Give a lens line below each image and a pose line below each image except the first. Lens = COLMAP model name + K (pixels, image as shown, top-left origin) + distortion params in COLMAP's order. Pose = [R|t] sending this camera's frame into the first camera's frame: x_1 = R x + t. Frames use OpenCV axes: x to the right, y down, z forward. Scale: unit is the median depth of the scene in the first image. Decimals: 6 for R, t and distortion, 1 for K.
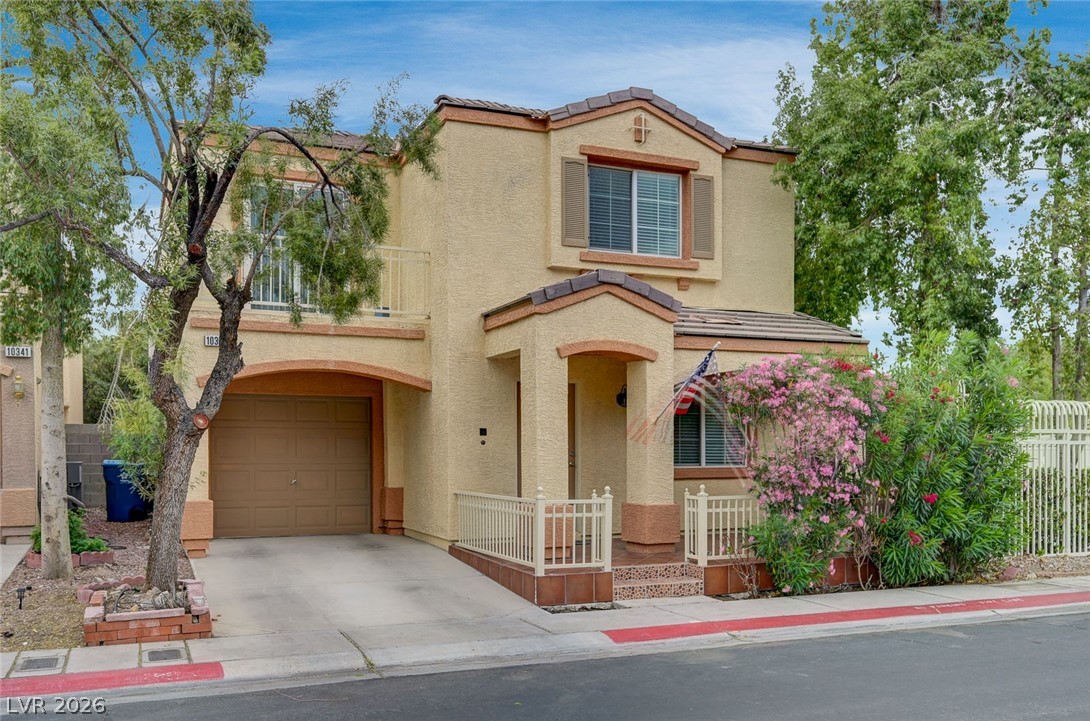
lens RADIAL K [[960.4, 0, 533.4], [0, 960.4, 456.1], [0, 0, 1]] dist [0.000516, -0.005985]
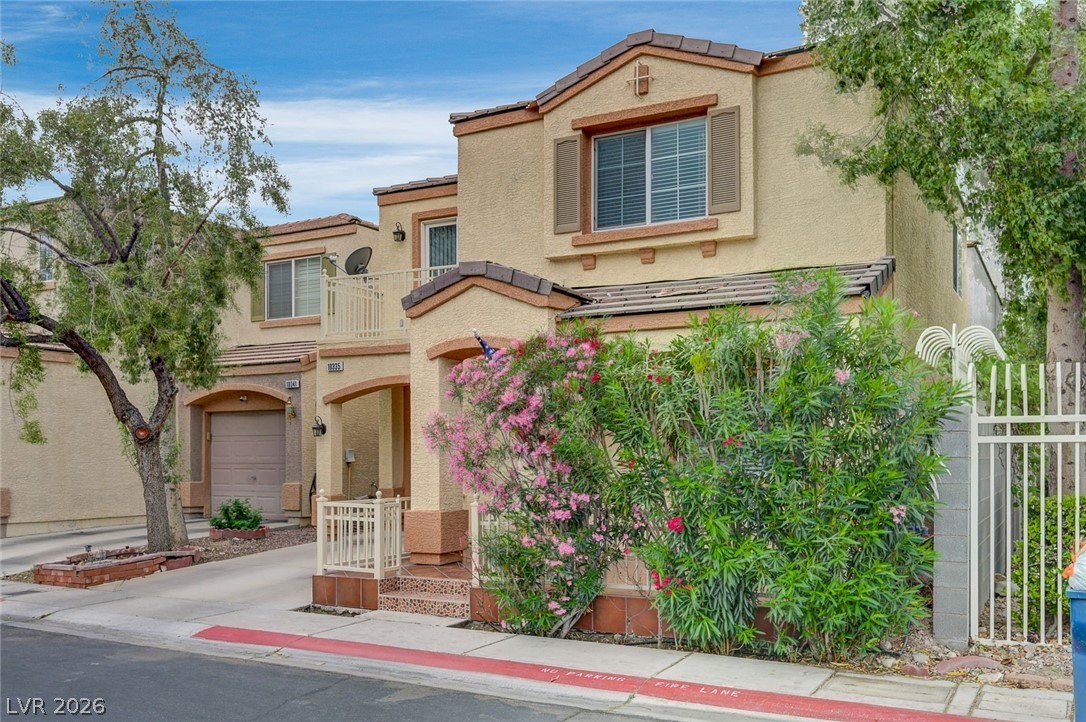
lens RADIAL K [[947.0, 0, 546.2], [0, 947.0, 450.5], [0, 0, 1]] dist [-0.001295, -0.005171]
pose [[0.623273, -0.004979, -0.781989, 0.767174], [-0.005037, 0.999933, -0.010382, -0.000598], [0.781988, 0.010410, 0.623206, 0.439944]]
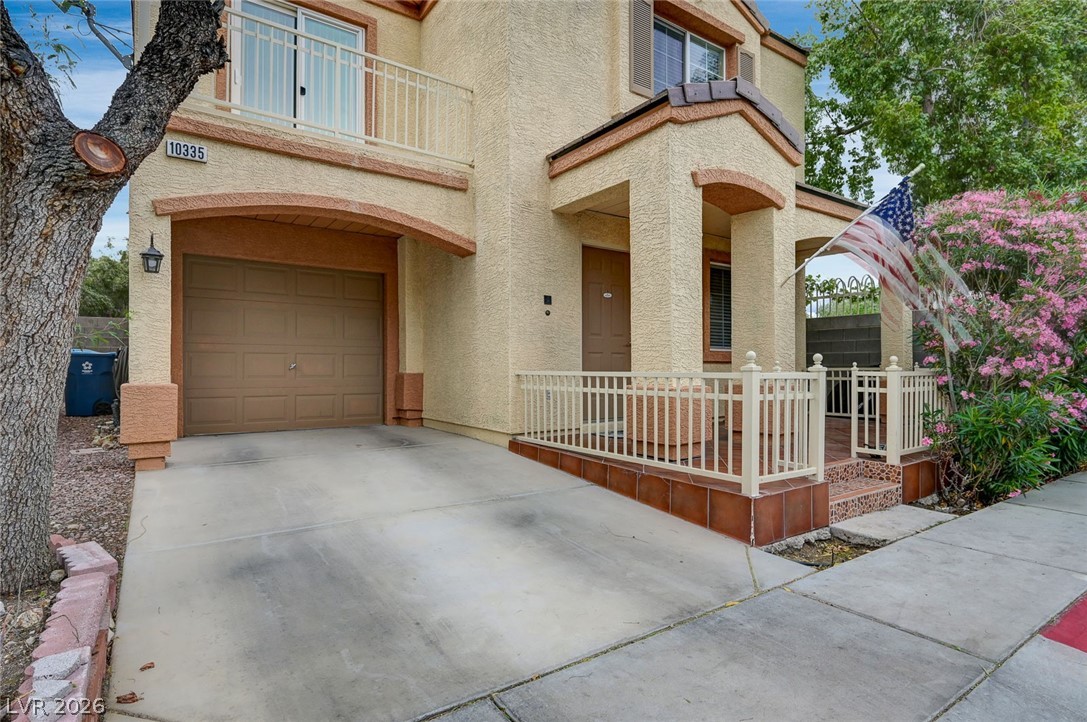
lens RADIAL K [[564.8, 0, 543.5], [0, 564.8, 361.0], [0, 0, 1]] dist [-0.003804, -0.000166]
pose [[0.977642, 0.003516, 0.210248, -0.159470], [0.000040, 0.999857, -0.016905, 0.035515], [-0.210277, 0.016536, 0.977502, 0.538295]]
